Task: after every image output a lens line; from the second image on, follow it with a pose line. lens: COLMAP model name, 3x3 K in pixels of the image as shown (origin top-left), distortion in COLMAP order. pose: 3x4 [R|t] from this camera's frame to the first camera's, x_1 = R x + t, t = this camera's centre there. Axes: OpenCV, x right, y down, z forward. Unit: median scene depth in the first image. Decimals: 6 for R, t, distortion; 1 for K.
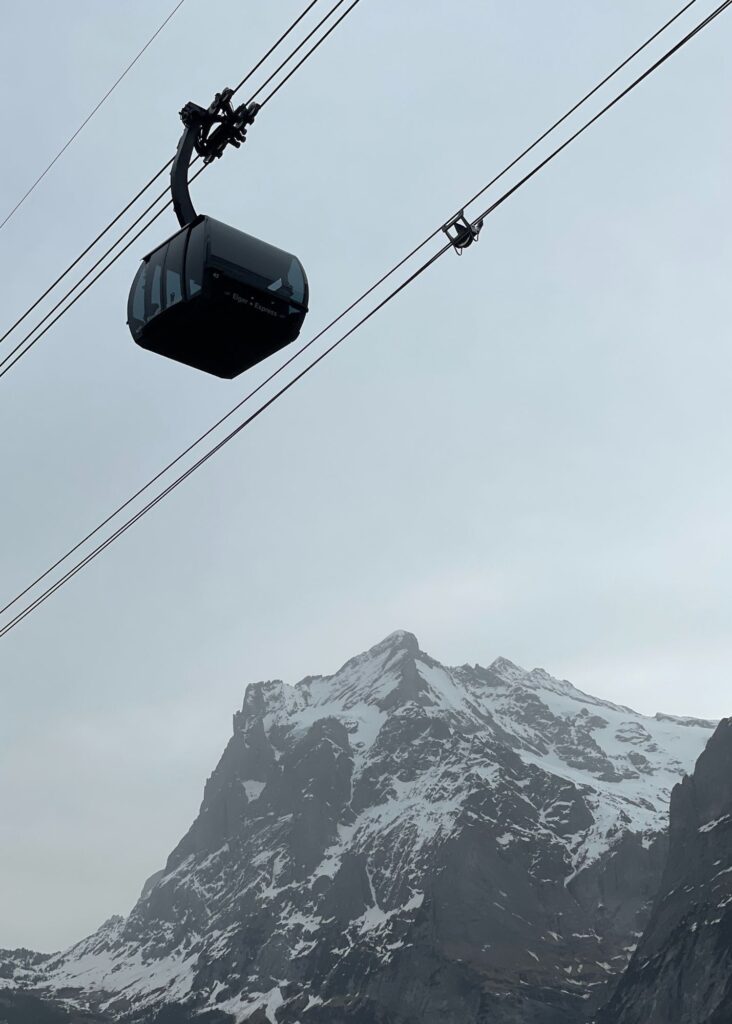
lens RADIAL K [[1582.7, 0, 361.4], [0, 1582.7, 504.4], [0, 0, 1]] dist [0.138742, 0.000000]
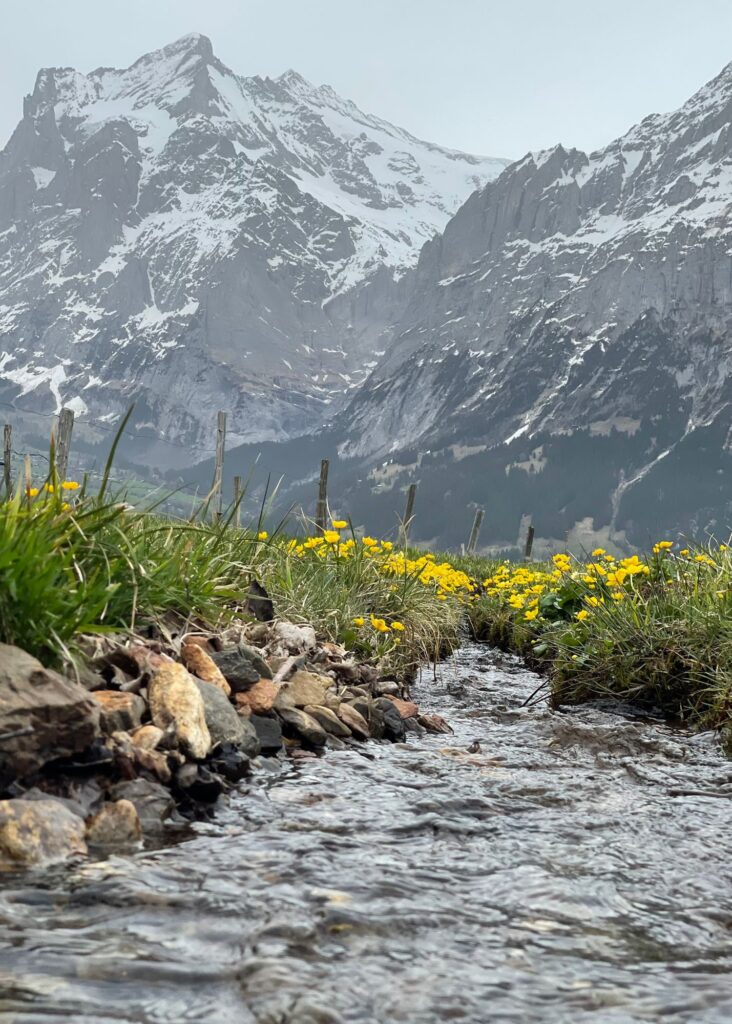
lens RADIAL K [[1582.7, 0, 371.3], [0, 1582.7, 509.5], [0, 0, 1]] dist [0.138742, 0.000000]
pose [[0.983055, 0.080483, 0.164700, -0.012421], [-0.138192, 0.915694, 0.377370, -0.056338], [-0.120443, -0.393736, 0.911299, -0.088886]]
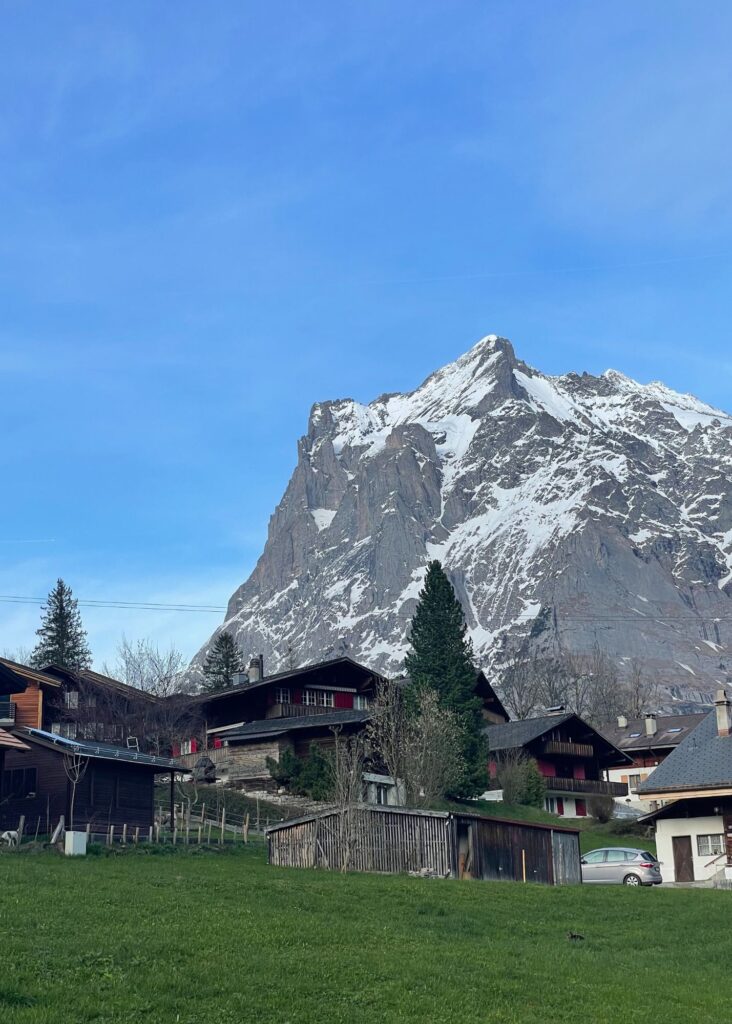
lens RADIAL K [[1582.7, 0, 371.2], [0, 1582.7, 512.4], [0, 0, 1]] dist [0.138742, 0.000000]
pose [[0.998312, -0.037163, -0.044622, -0.006590], [0.042163, 0.992245, 0.116930, 0.091485], [0.039930, -0.118614, 0.992137, 0.197540]]
